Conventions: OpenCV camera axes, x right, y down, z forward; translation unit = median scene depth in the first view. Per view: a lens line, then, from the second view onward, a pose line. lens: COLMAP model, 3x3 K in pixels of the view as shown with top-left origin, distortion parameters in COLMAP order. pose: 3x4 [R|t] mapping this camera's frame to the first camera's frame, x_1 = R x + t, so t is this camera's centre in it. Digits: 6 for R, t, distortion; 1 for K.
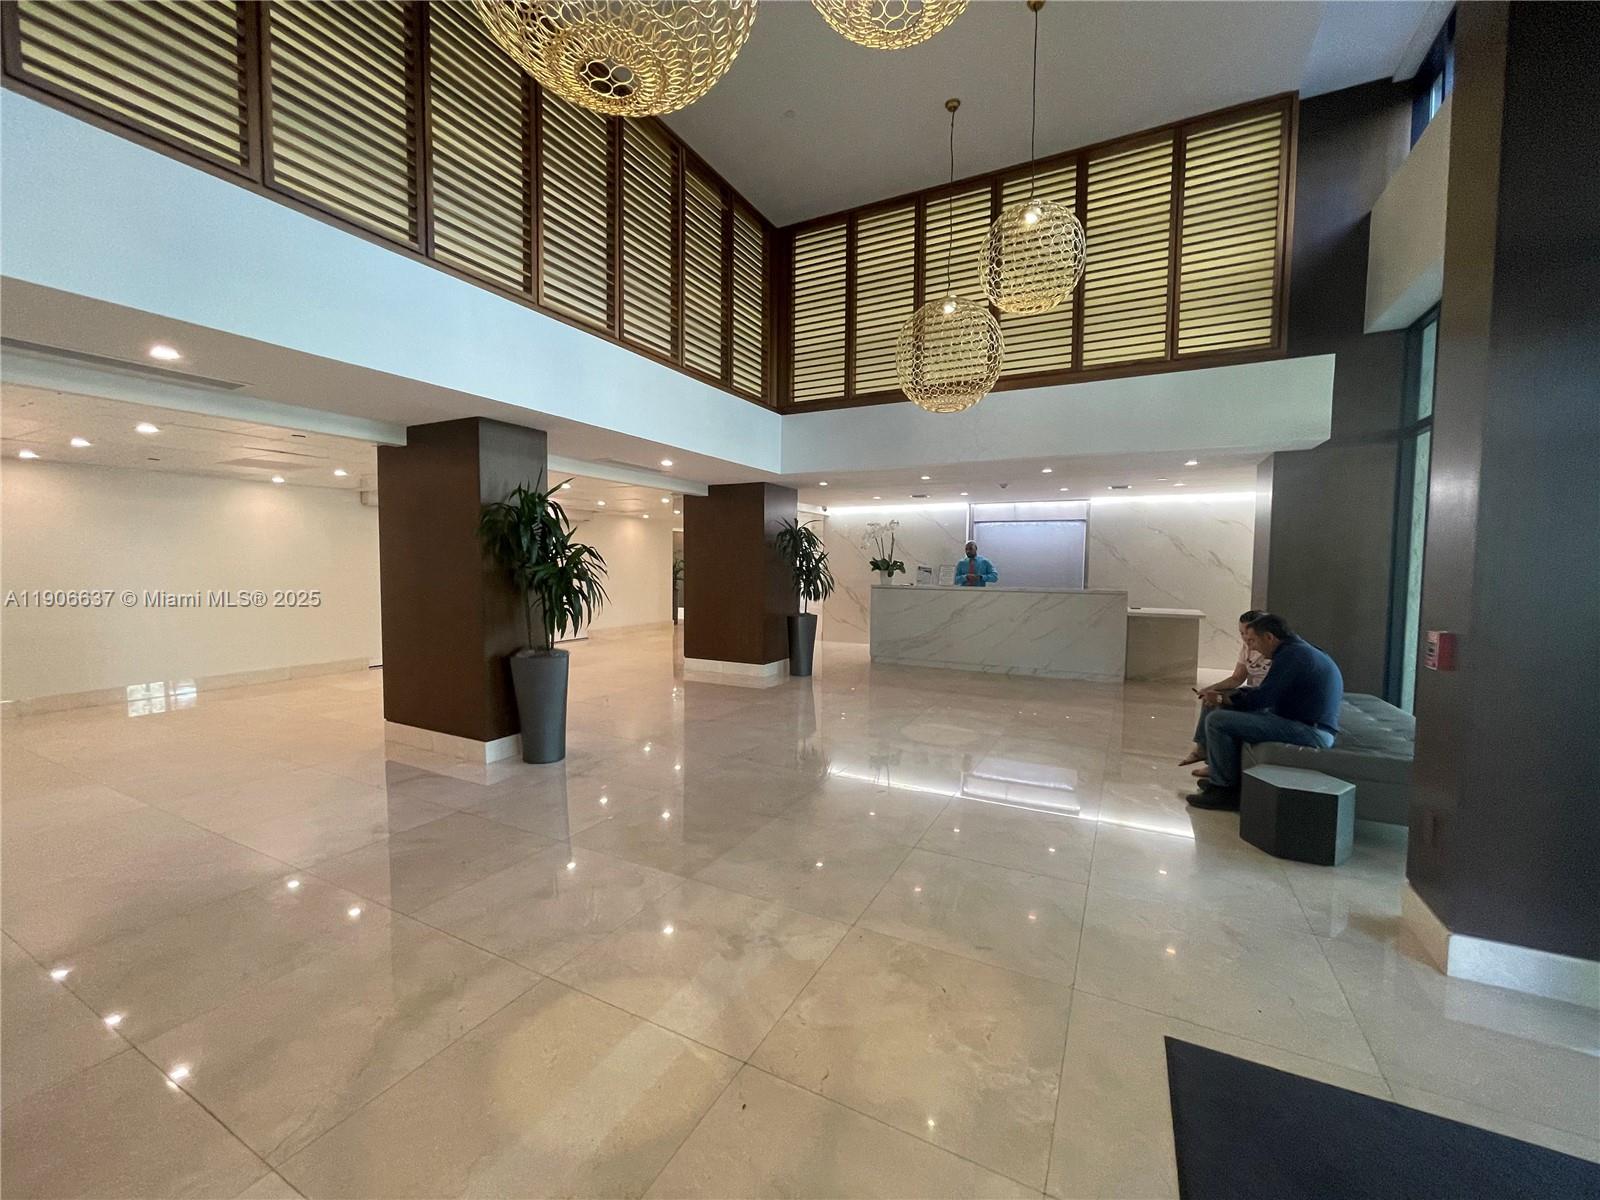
lens RADIAL K [[647.3, 0, 791.3], [0, 647.3, 602.0], [0, 0, 1]] dist [-0.004015, 0.000033]
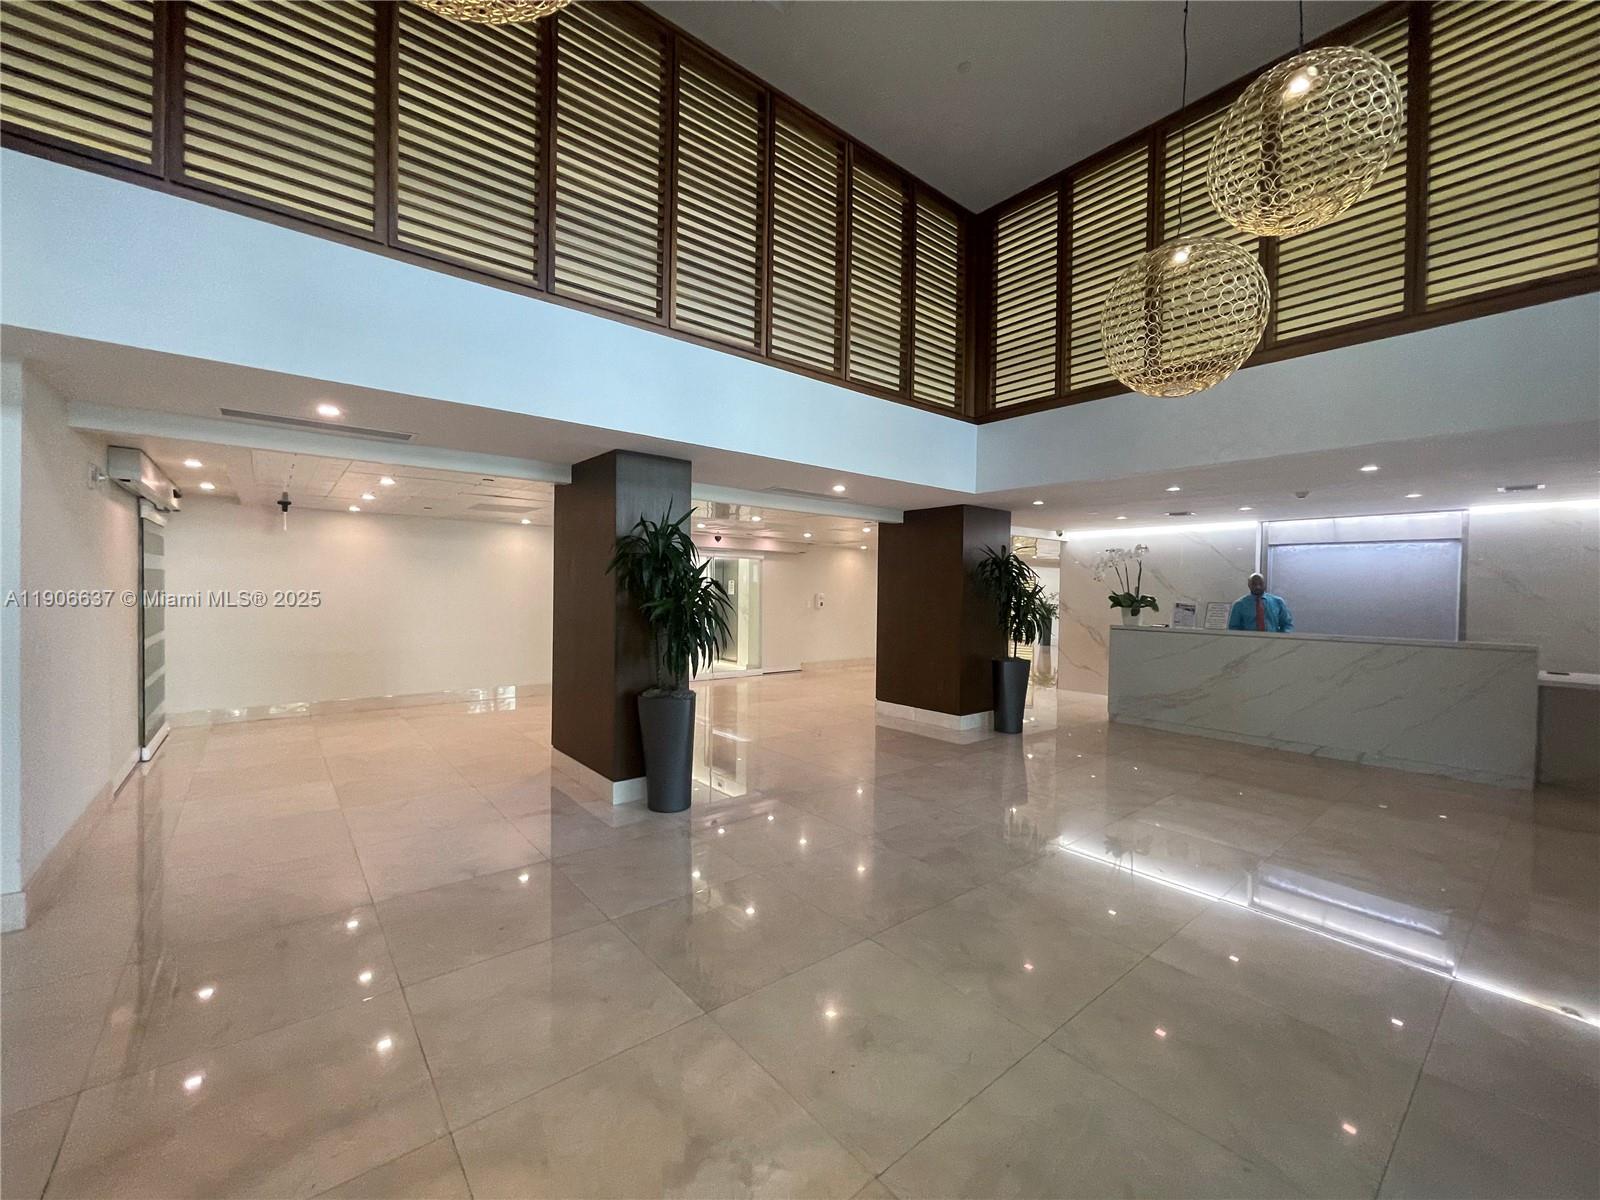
lens RADIAL K [[647.3, 0, 791.4], [0, 647.3, 601.1], [0, 0, 1]] dist [-0.004015, 0.000033]
pose [[0.920415, 0.011034, -0.390787, 0.120051], [-0.030324, 0.998605, -0.043228, -0.016337], [0.389765, 0.051638, 0.919465, 0.165702]]
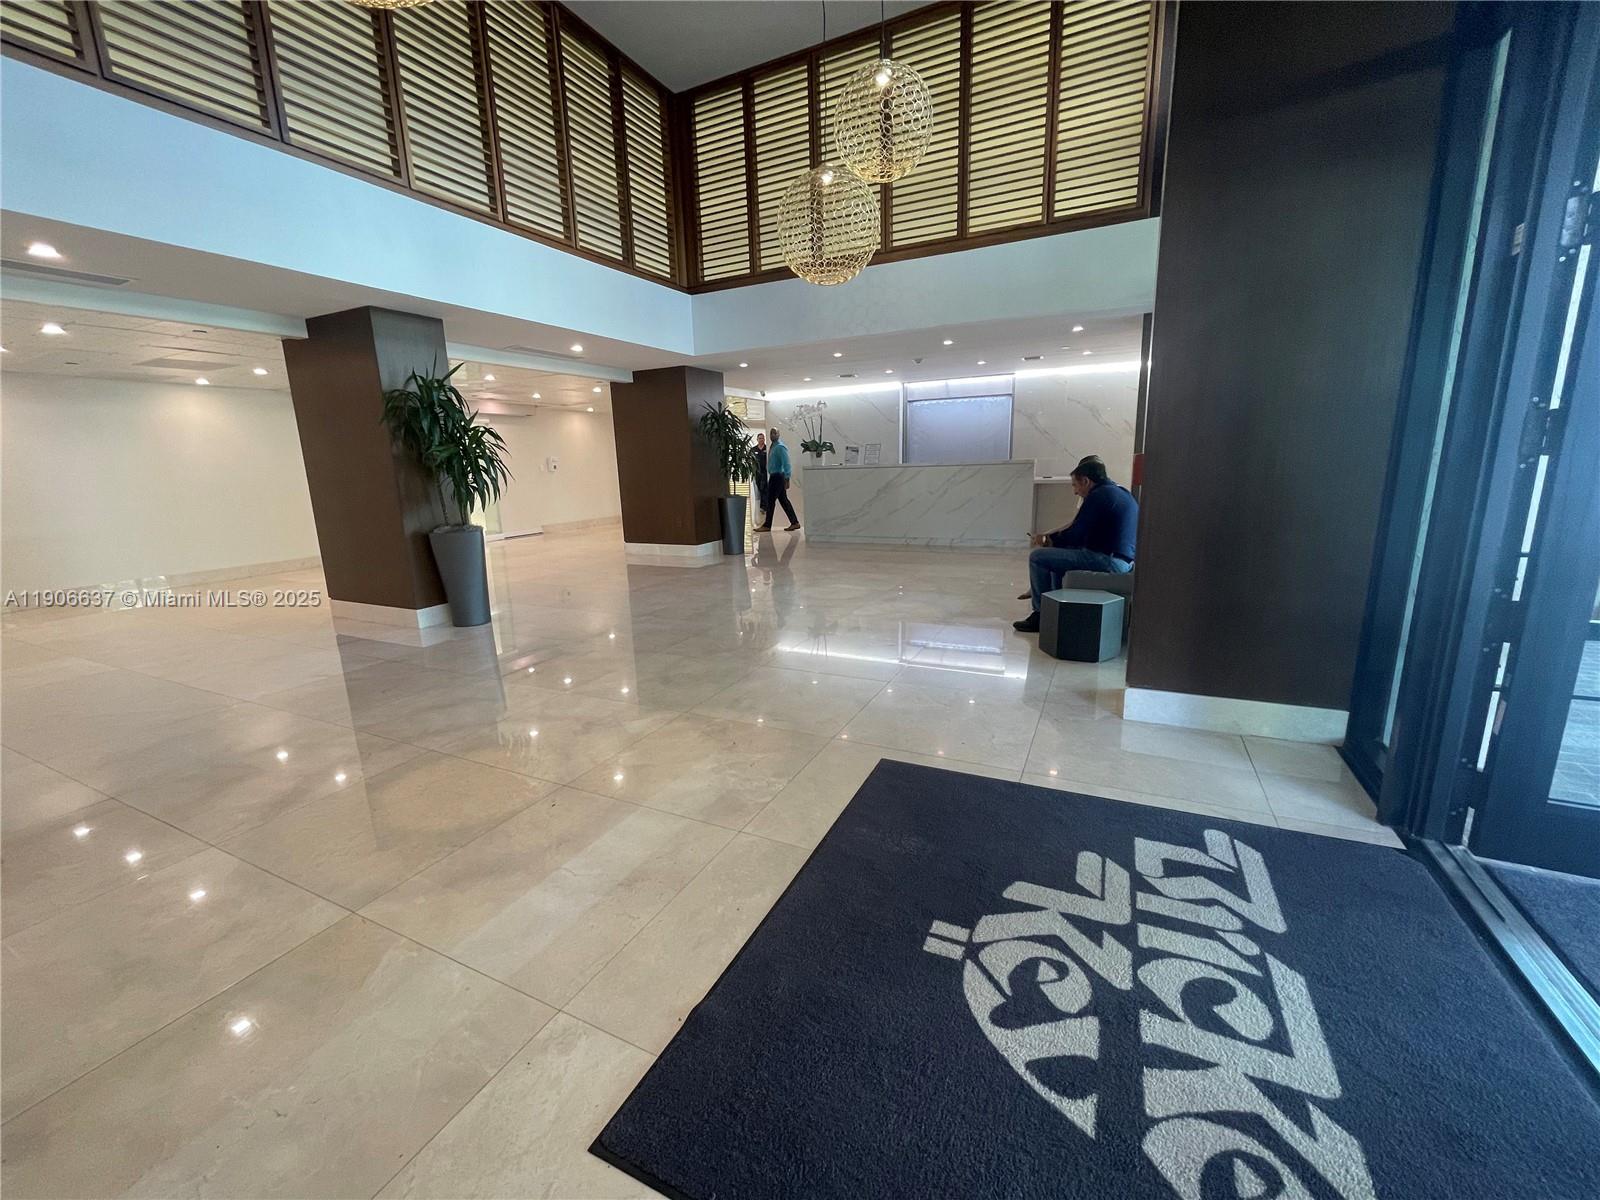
lens RADIAL K [[647.3, 0, 792.2], [0, 647.3, 601.4], [0, 0, 1]] dist [-0.004015, 0.000033]
pose [[0.998943, -0.043963, 0.013407, 0.137513], [0.041406, 0.987407, 0.152684, 0.046595], [-0.019951, -0.151967, 0.988184, -0.103087]]
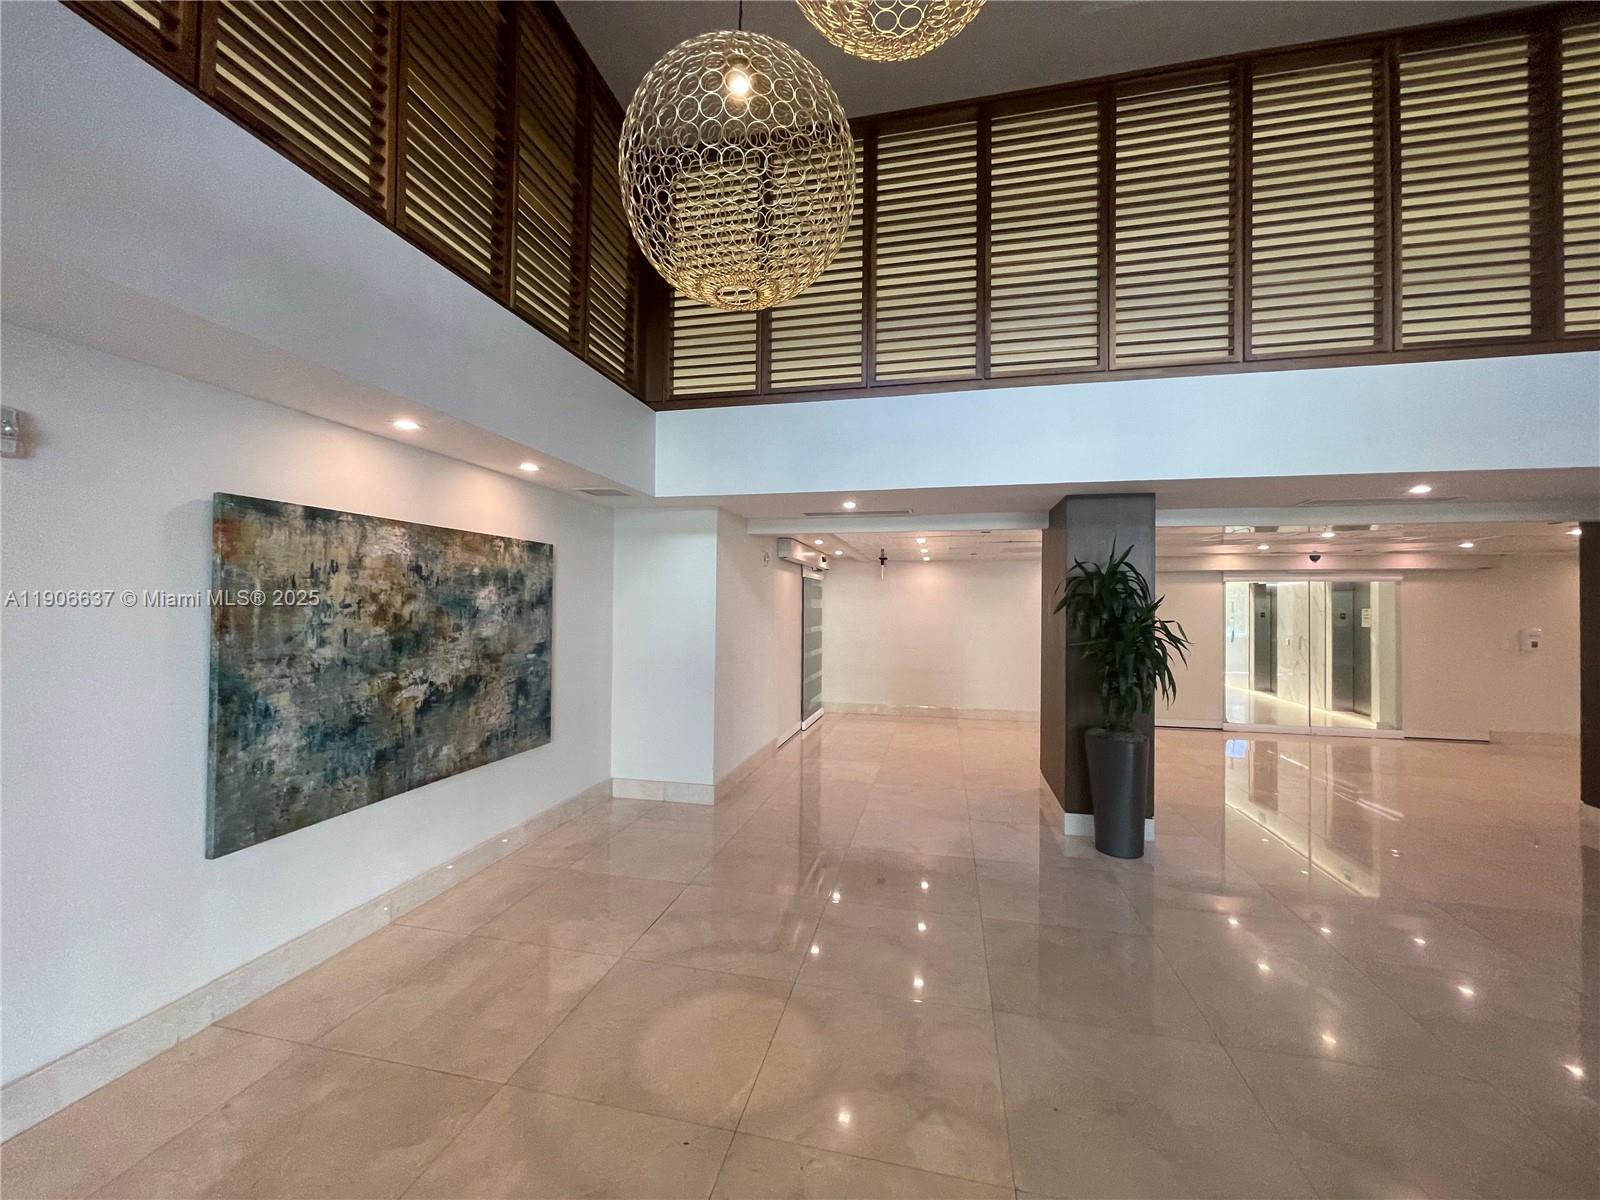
lens RADIAL K [[647.3, 0, 788.5], [0, 647.3, 603.8], [0, 0, 1]] dist [-0.004015, 0.000033]
pose [[0.246293, -0.011481, -0.969127, 0.331815], [-0.066546, 0.997370, -0.028728, -0.041820], [0.966908, 0.071567, 0.244881, 0.256956]]
